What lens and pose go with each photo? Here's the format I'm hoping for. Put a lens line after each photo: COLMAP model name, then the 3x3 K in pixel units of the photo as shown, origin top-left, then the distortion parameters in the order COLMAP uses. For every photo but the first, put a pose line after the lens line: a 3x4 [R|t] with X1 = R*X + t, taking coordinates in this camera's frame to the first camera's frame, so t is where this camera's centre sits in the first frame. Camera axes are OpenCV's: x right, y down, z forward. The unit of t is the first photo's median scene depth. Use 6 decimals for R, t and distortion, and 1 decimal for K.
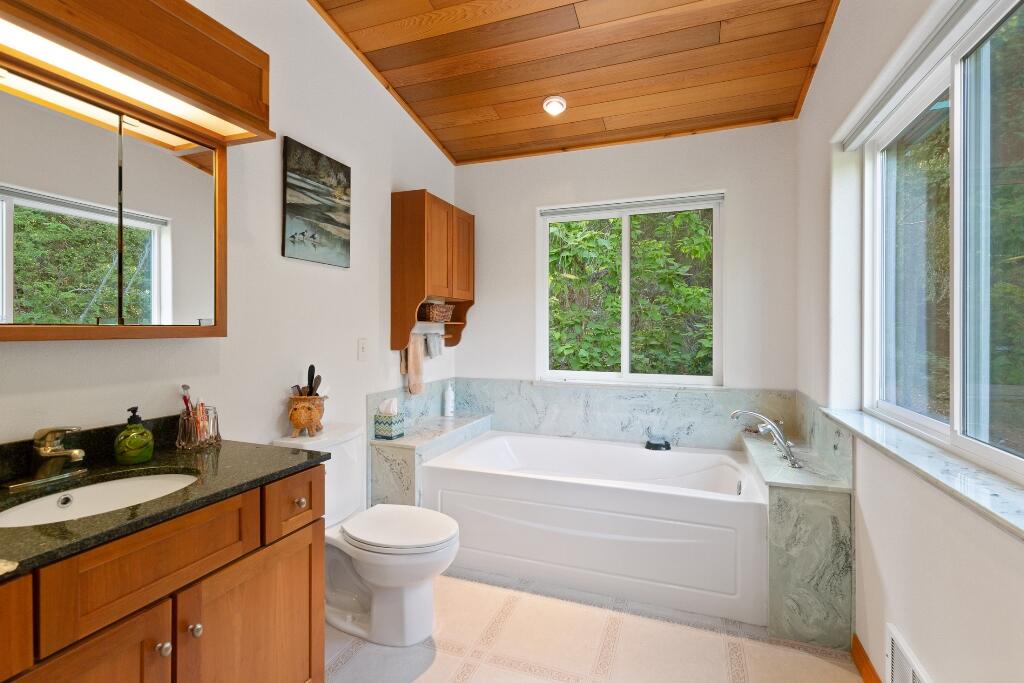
lens RADIAL K [[467.0, 0, 513.8], [0, 467.0, 331.6], [0, 0, 1]] dist [0.002336, -0.000094]
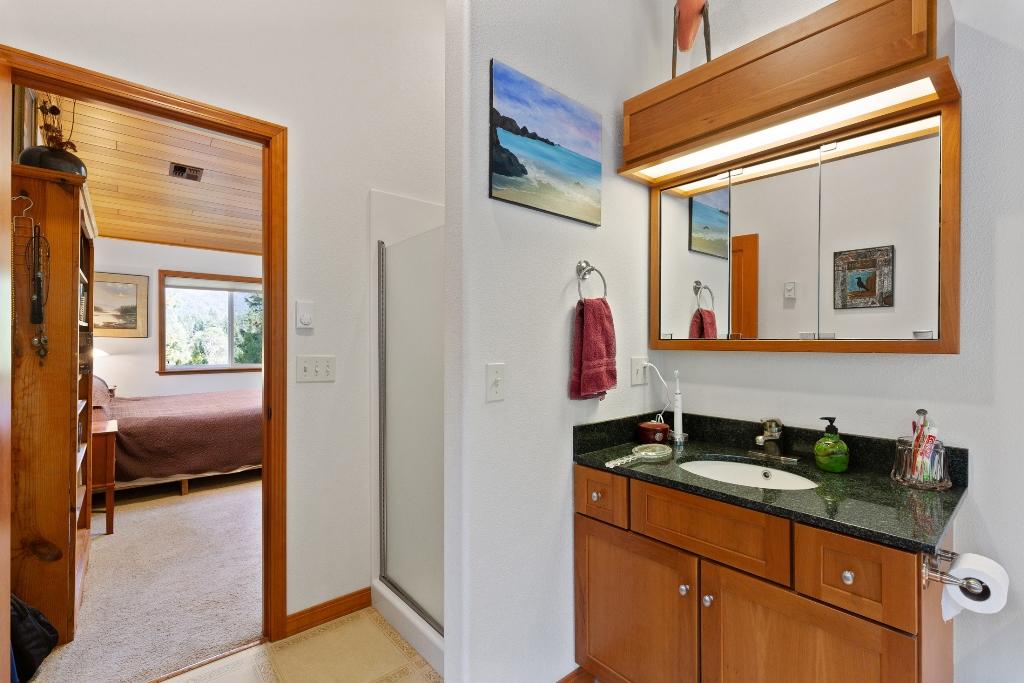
lens RADIAL K [[467.0, 0, 513.9], [0, 467.0, 341.1], [0, 0, 1]] dist [0.002336, -0.000094]
pose [[-0.486351, -0.000886, -0.873763, 0.458290], [-0.011141, 0.999924, 0.005188, -0.006918], [0.873693, 0.012258, -0.486324, 0.902302]]
